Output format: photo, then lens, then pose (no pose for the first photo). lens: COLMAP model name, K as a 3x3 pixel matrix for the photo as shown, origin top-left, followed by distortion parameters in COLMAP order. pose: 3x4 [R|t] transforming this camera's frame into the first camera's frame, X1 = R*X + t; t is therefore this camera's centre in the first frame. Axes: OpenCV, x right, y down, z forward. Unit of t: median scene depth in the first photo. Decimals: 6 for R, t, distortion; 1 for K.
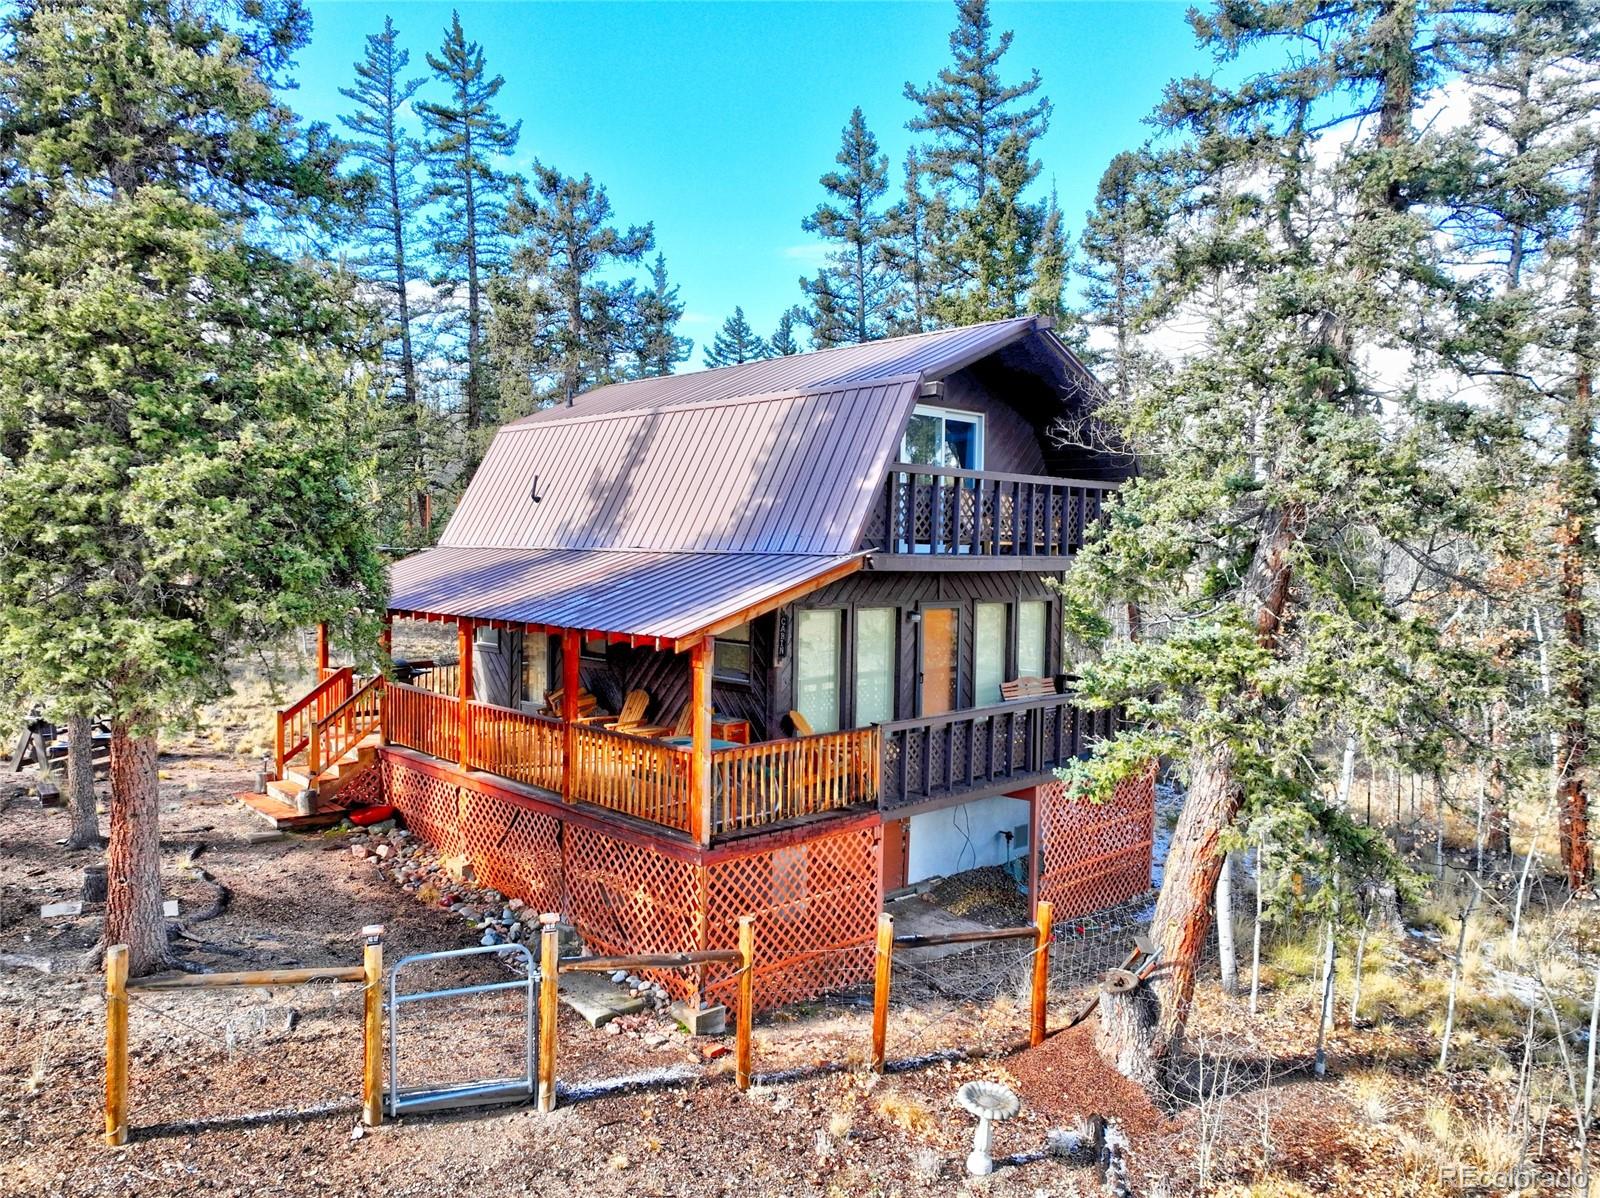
lens RADIAL K [[1127.0, 0, 791.8], [0, 1127.0, 595.9], [0, 0, 1]] dist [0.005439, 0.009650]
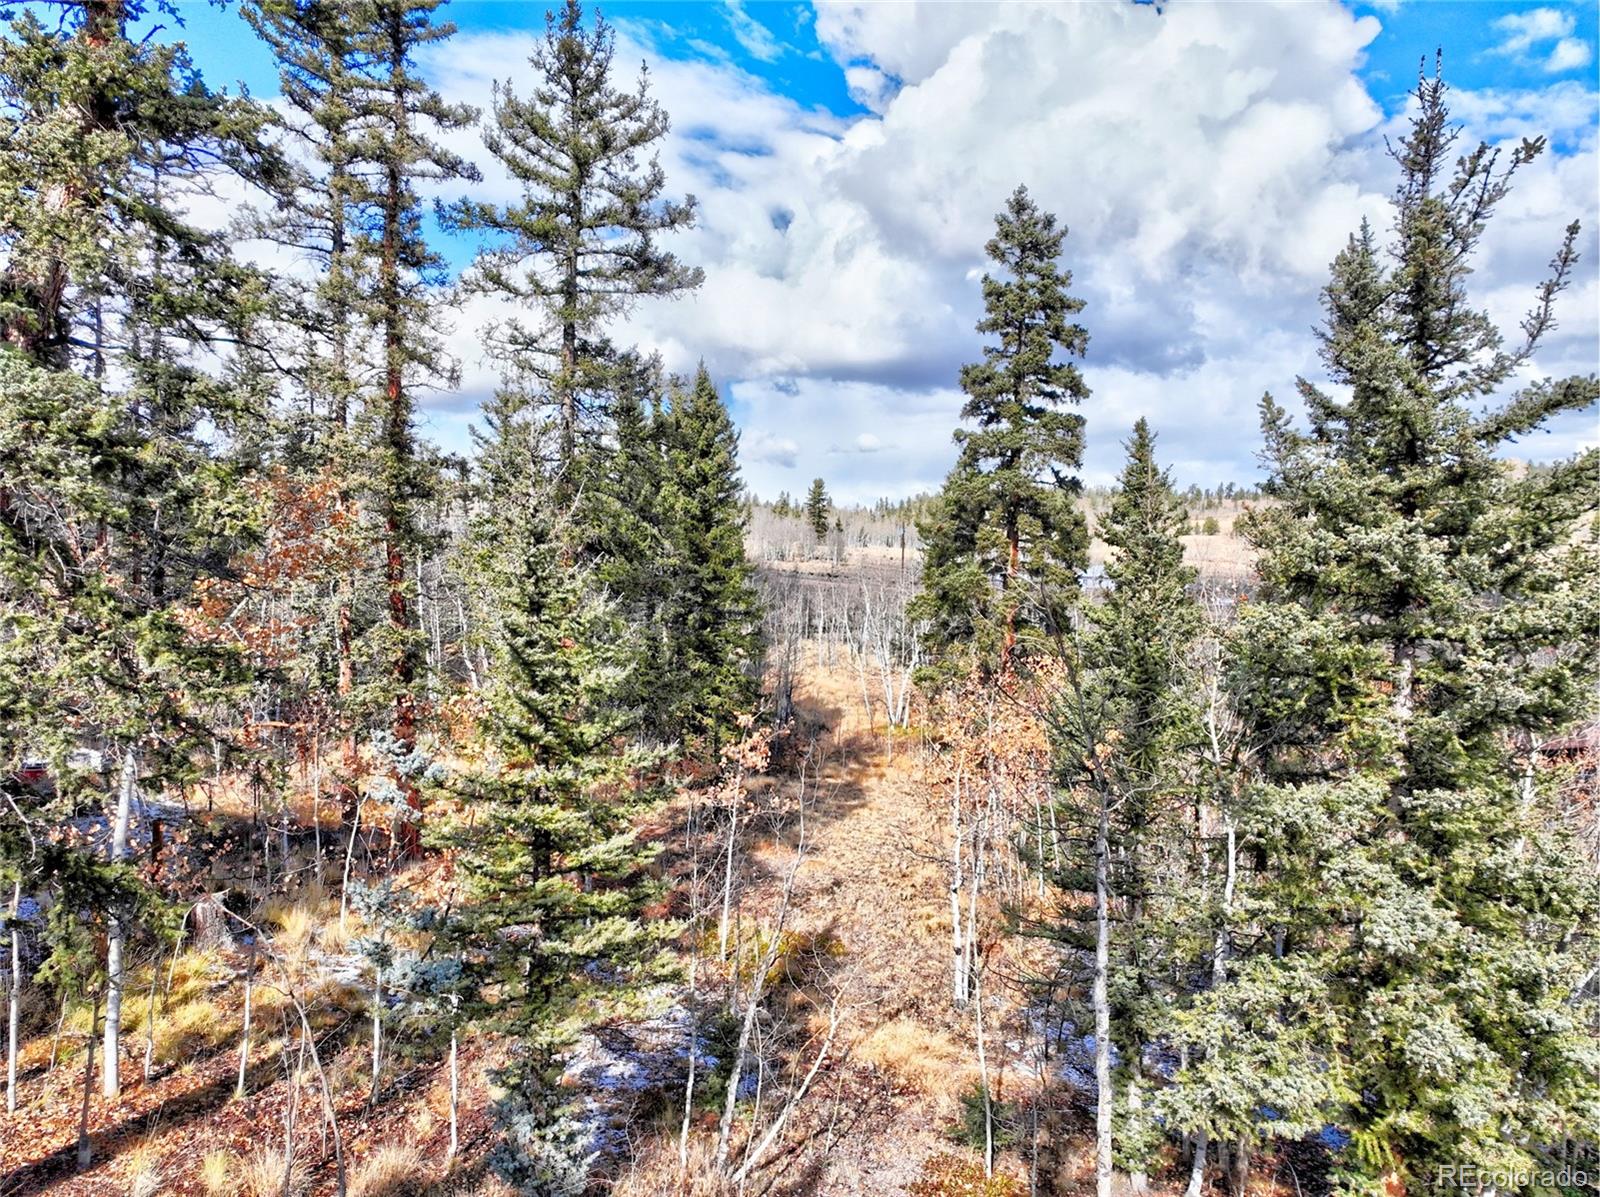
lens RADIAL K [[1127.0, 0, 811.0], [0, 1127.0, 597.9], [0, 0, 1]] dist [0.005439, 0.009650]
pose [[0.621634, -0.042037, 0.782179, 0.156252], [0.029892, 0.999105, 0.029939, -0.002530], [-0.782737, 0.004770, 0.622334, 0.055776]]
